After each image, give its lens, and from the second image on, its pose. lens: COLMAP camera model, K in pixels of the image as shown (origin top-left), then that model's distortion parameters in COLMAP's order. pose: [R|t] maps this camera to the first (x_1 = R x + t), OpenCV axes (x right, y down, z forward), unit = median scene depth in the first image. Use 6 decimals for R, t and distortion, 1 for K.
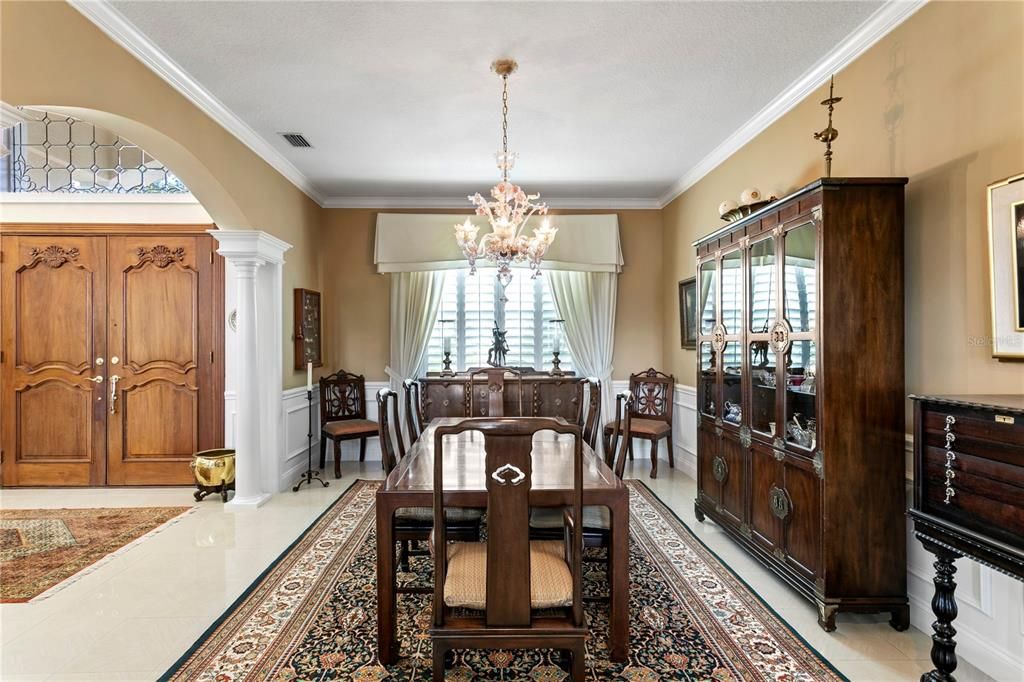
lens RADIAL K [[534.4, 0, 508.7], [0, 534.4, 342.9], [0, 0, 1]] dist [0.019003, 0.001269]
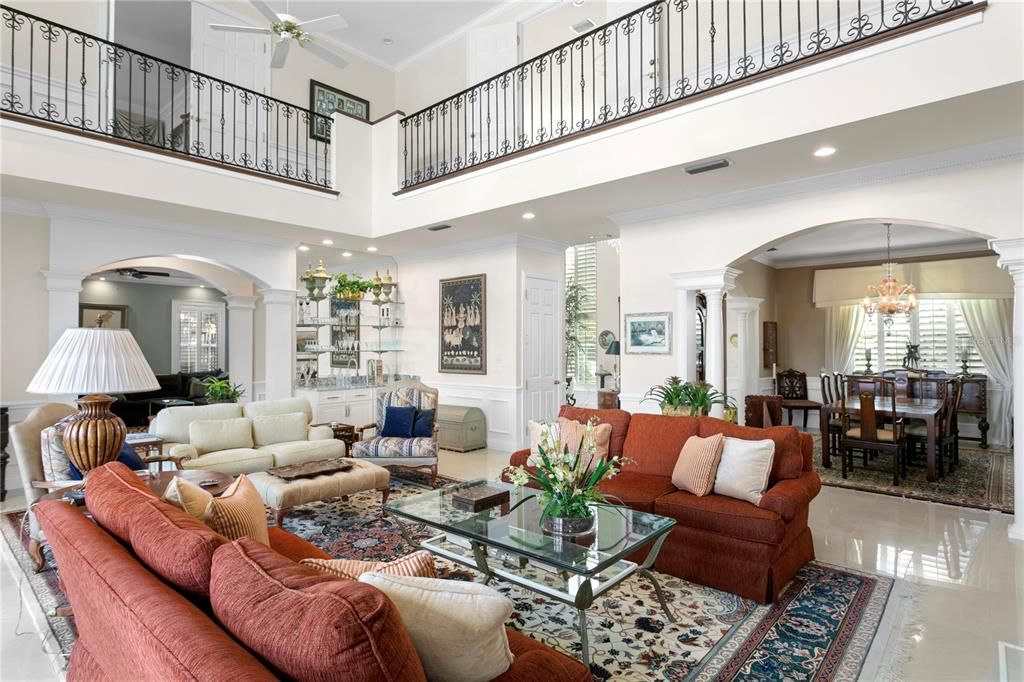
lens RADIAL K [[534.4, 0, 509.2], [0, 534.4, 343.4], [0, 0, 1]] dist [0.019003, 0.001269]
pose [[0.735302, -0.004334, -0.677725, 0.168611], [0.003061, 0.999991, -0.003074, -0.024031], [0.677732, 0.000185, 0.735309, -0.795053]]
